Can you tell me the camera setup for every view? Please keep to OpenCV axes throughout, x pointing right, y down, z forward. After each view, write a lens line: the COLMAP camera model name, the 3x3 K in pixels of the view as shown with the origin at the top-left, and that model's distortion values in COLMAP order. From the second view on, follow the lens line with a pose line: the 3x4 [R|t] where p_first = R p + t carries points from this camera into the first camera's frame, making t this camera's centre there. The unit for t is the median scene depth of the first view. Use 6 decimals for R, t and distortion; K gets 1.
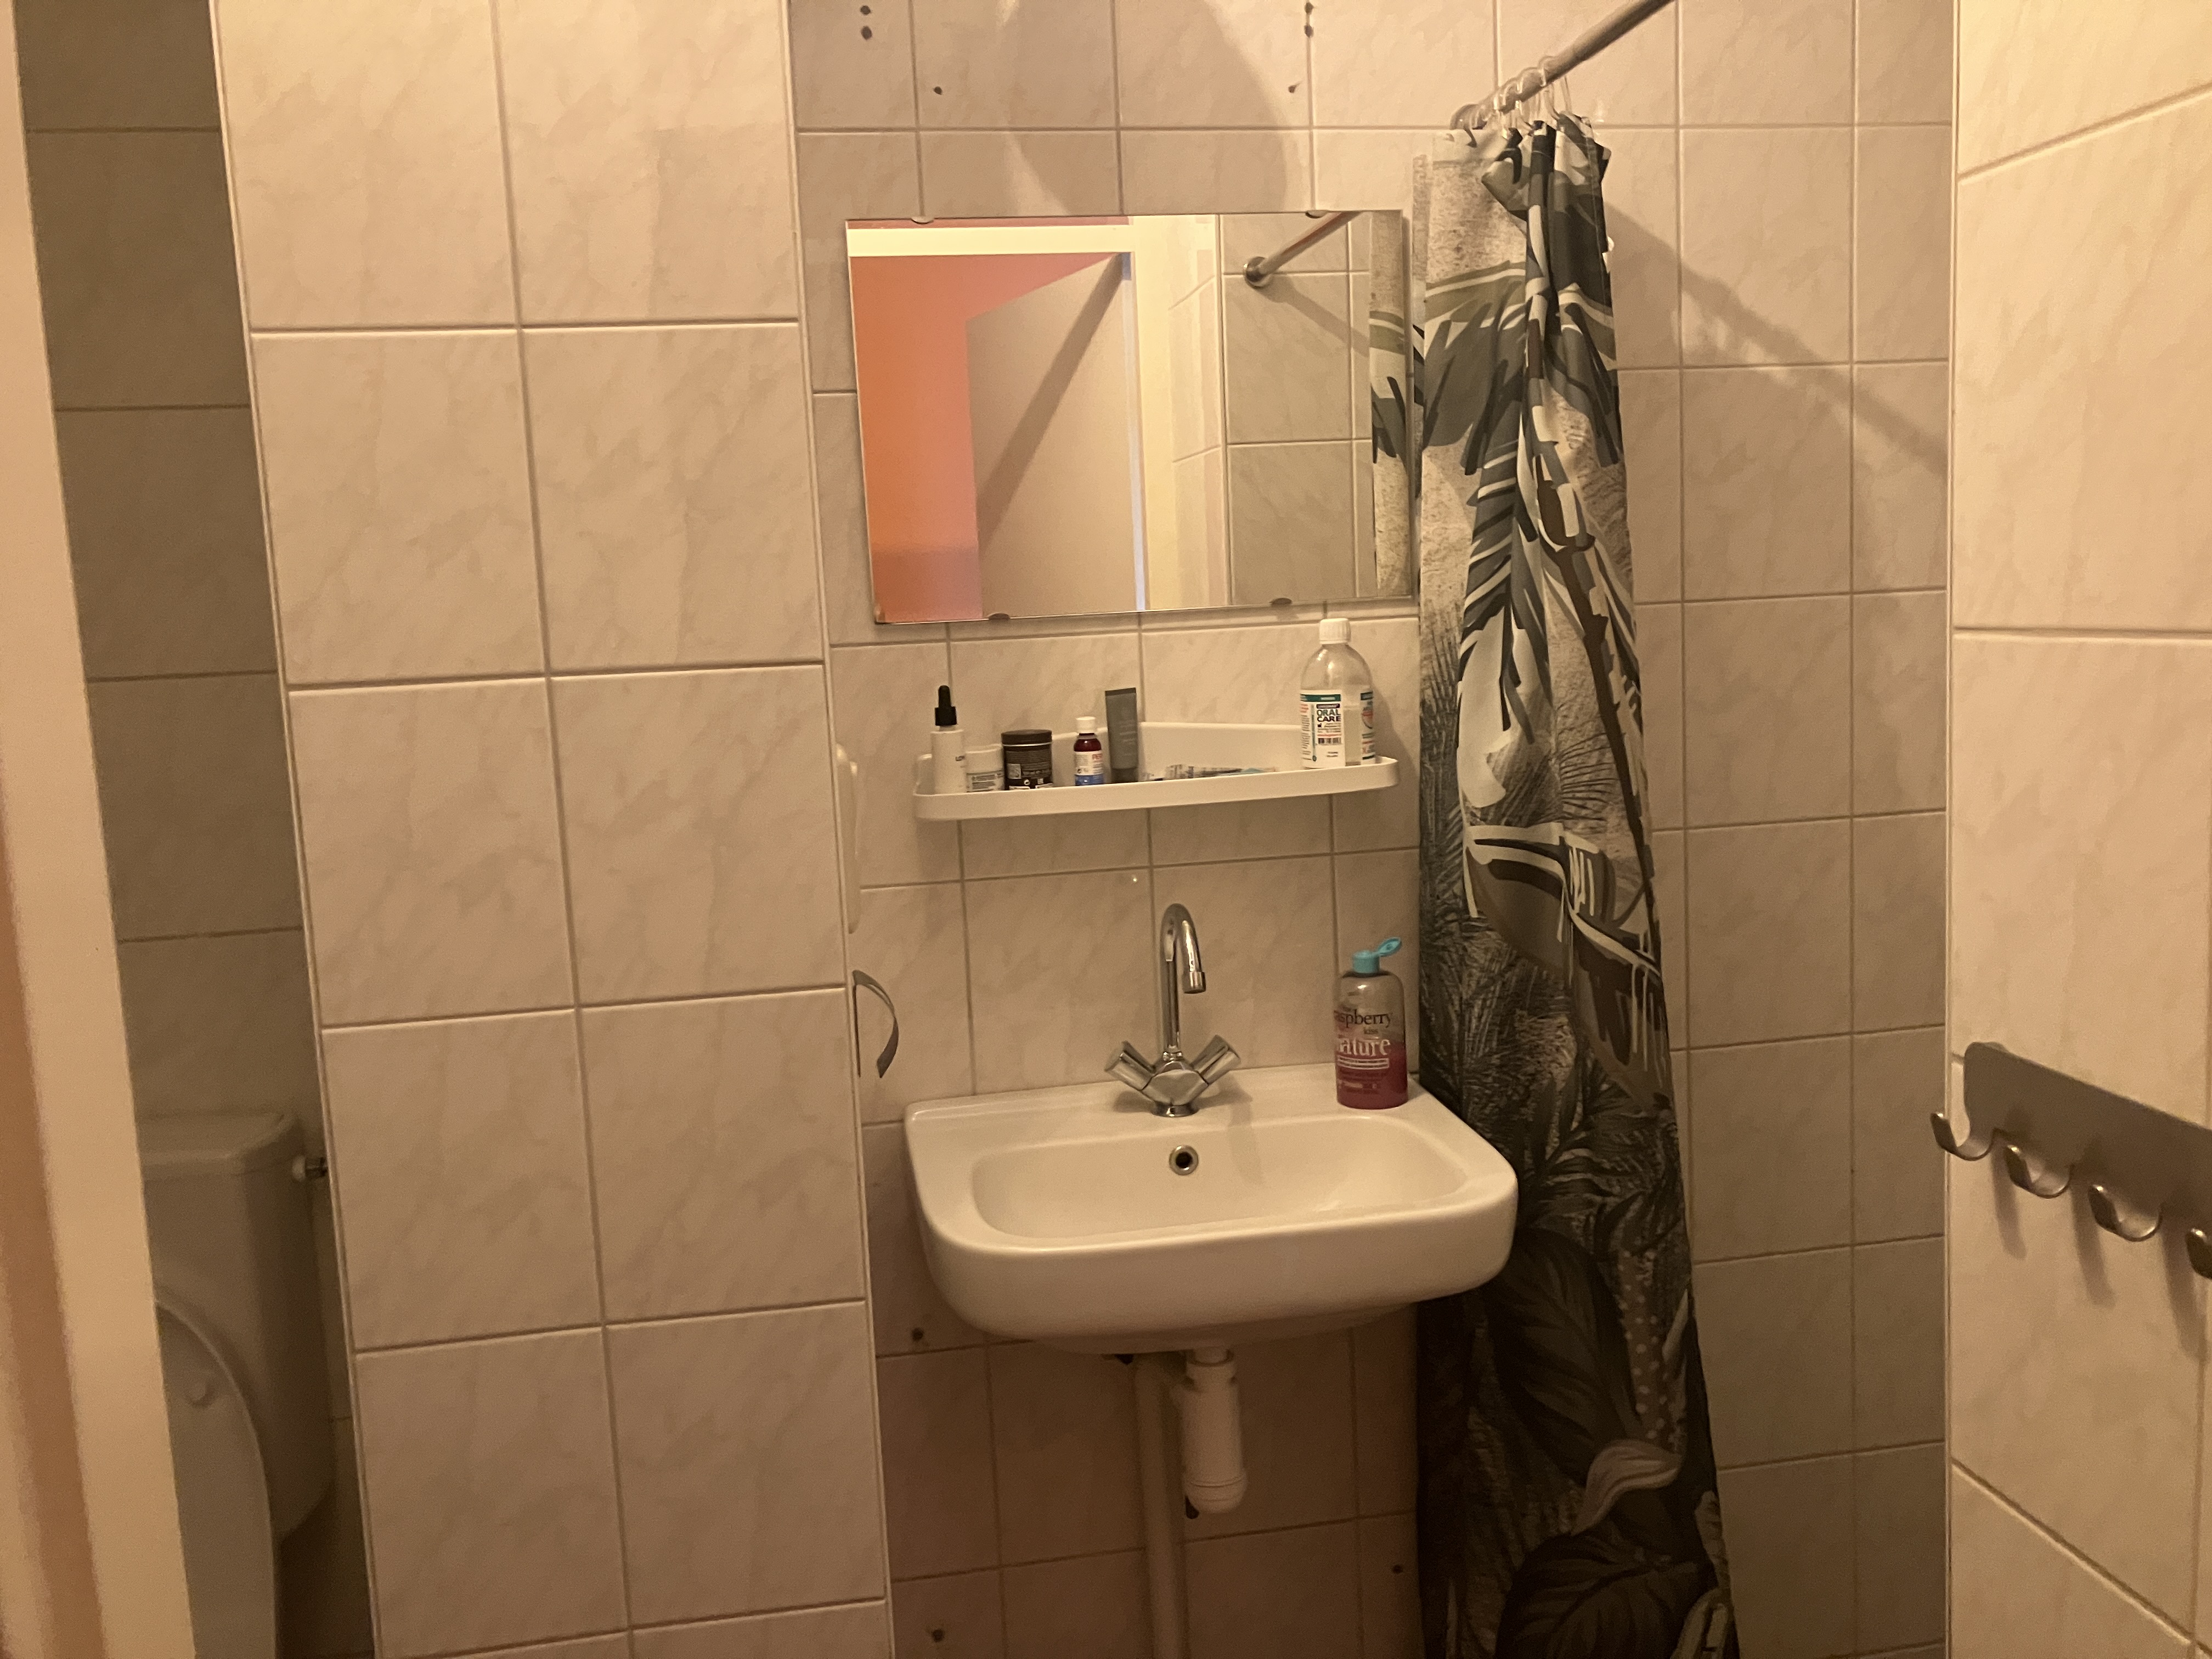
lens RADIAL K [[1797.4, 0, 1106.0], [0, 1797.4, 829.5], [0, 0, 1]] dist [0.046282, -0.161631]
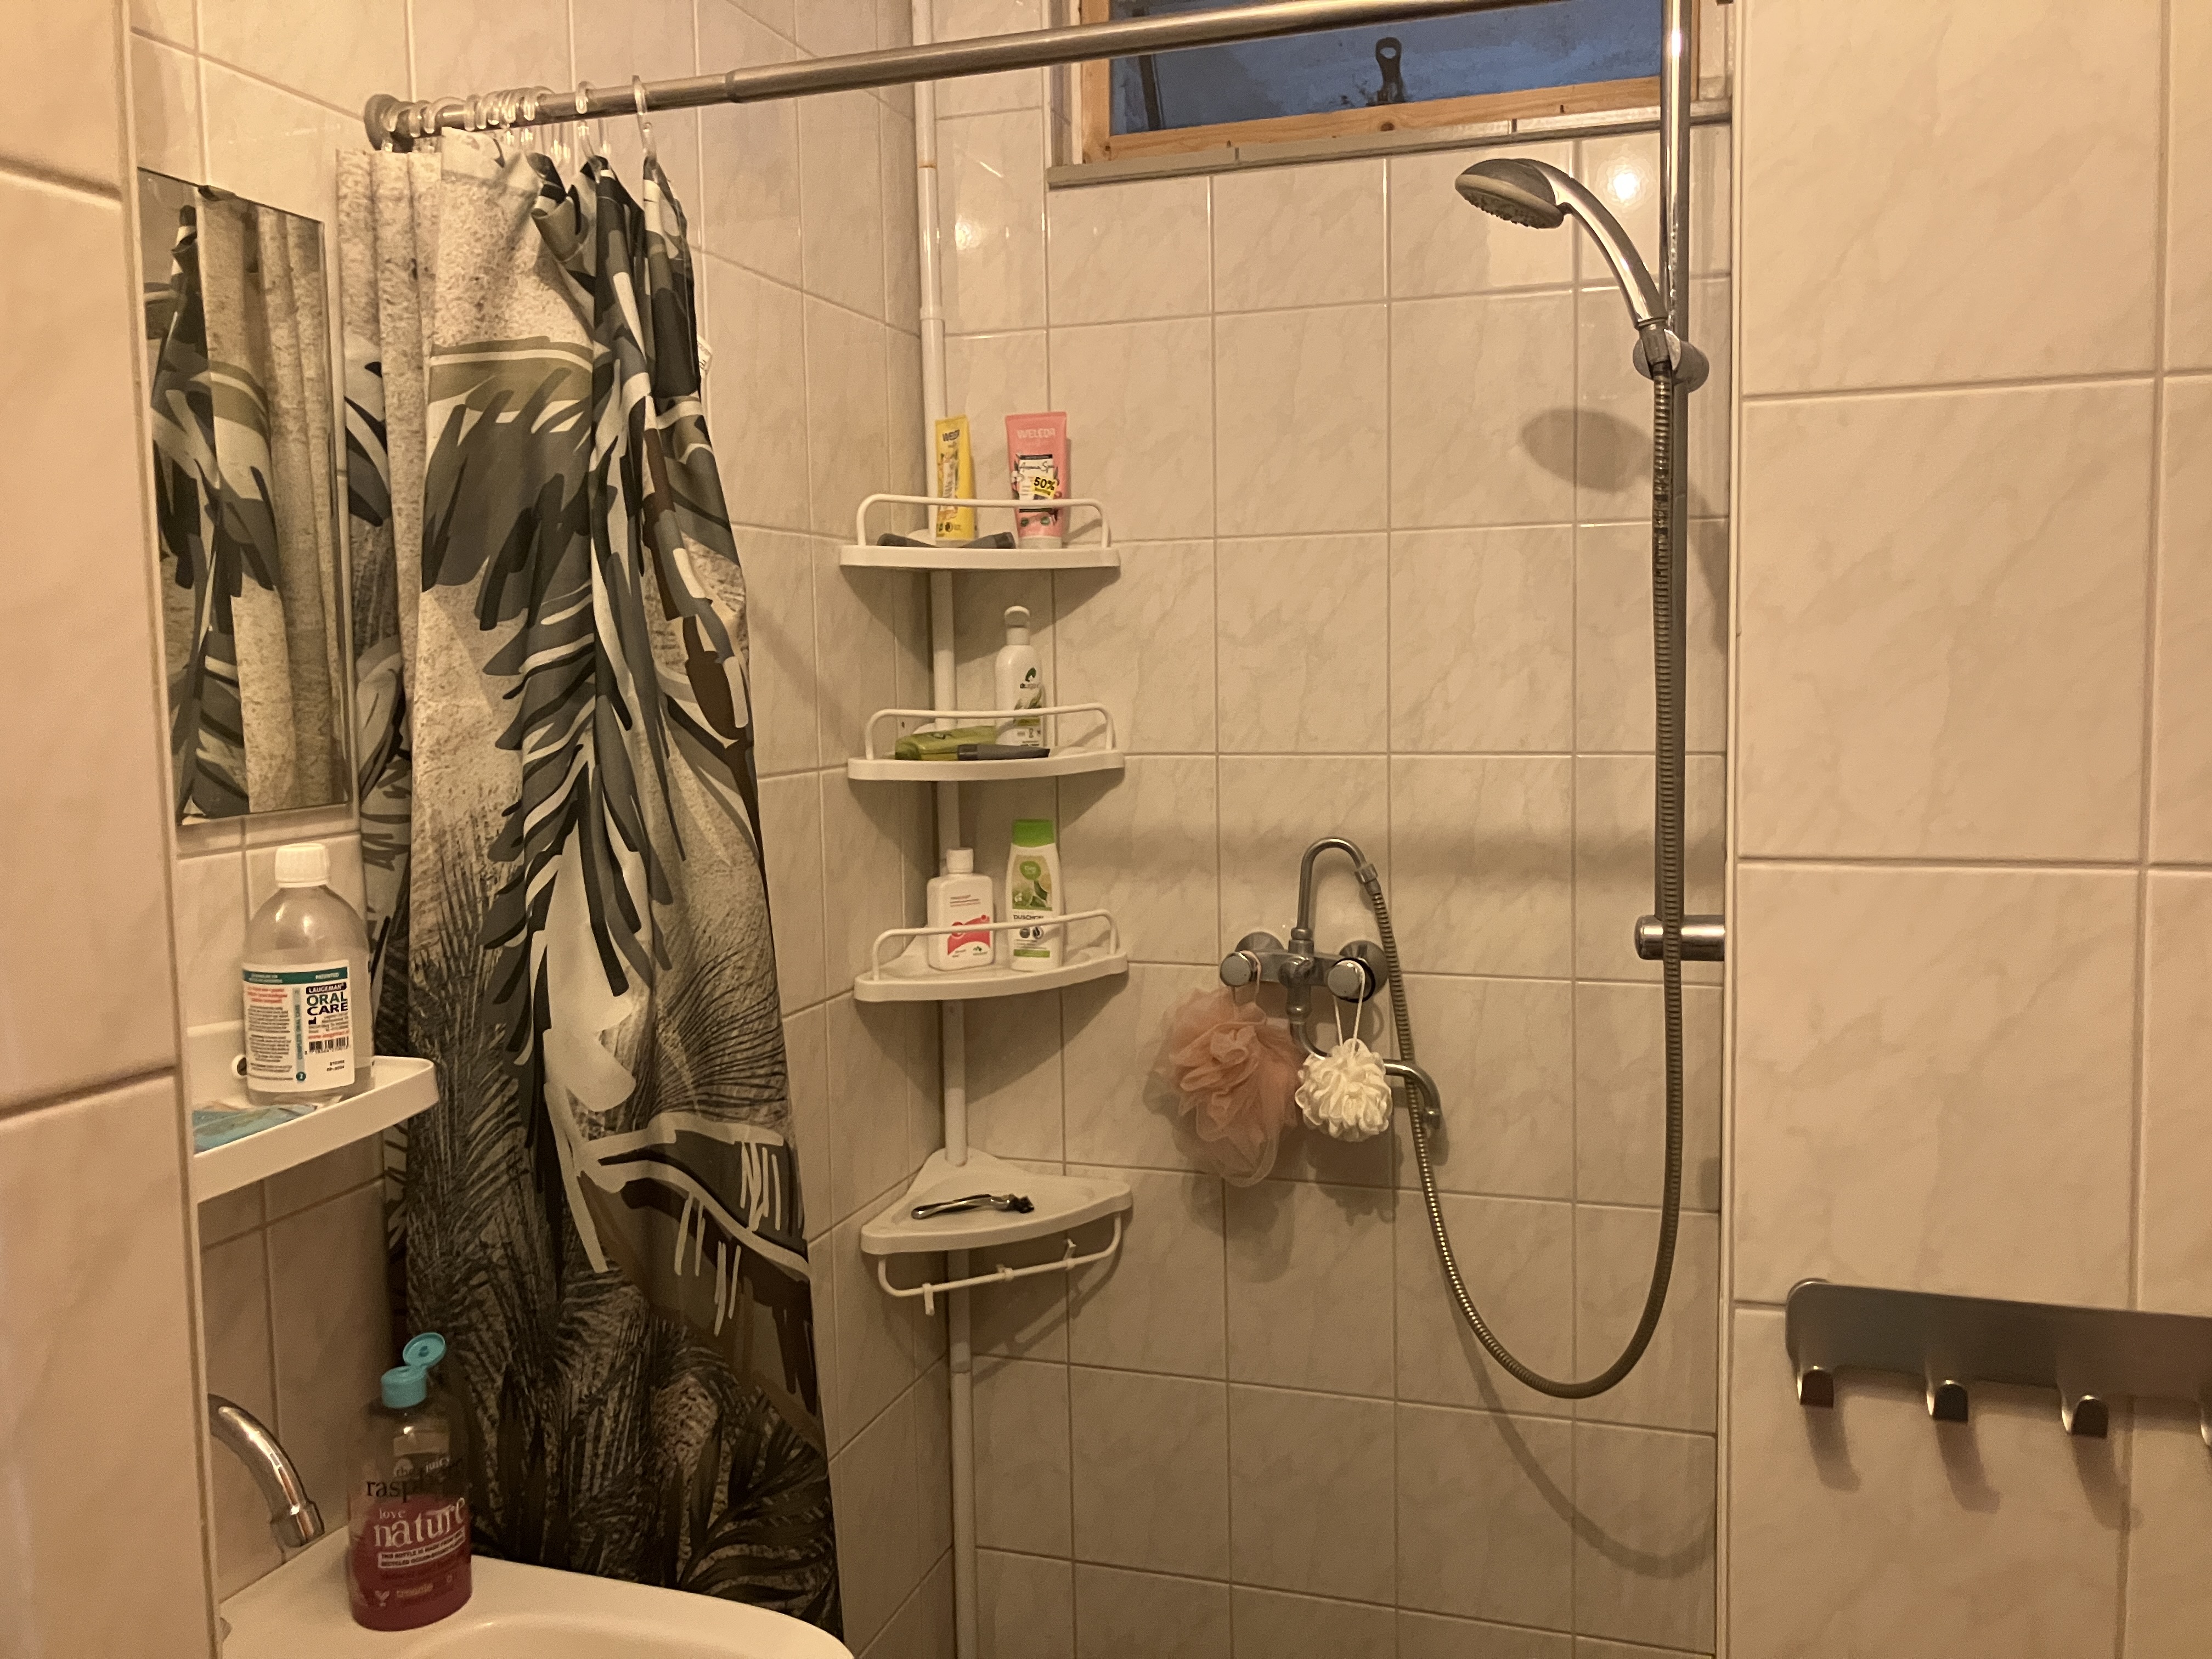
lens RADIAL K [[1820.9, 0, 1109.2], [0, 1820.9, 807.3], [0, 0, 1]] dist [0.000721, 0.002865]
pose [[0.456651, -0.032492, 0.889052, -0.318089], [0.111571, 0.993535, -0.020997, -0.090873], [-0.882622, 0.108781, 0.457324, 0.492969]]
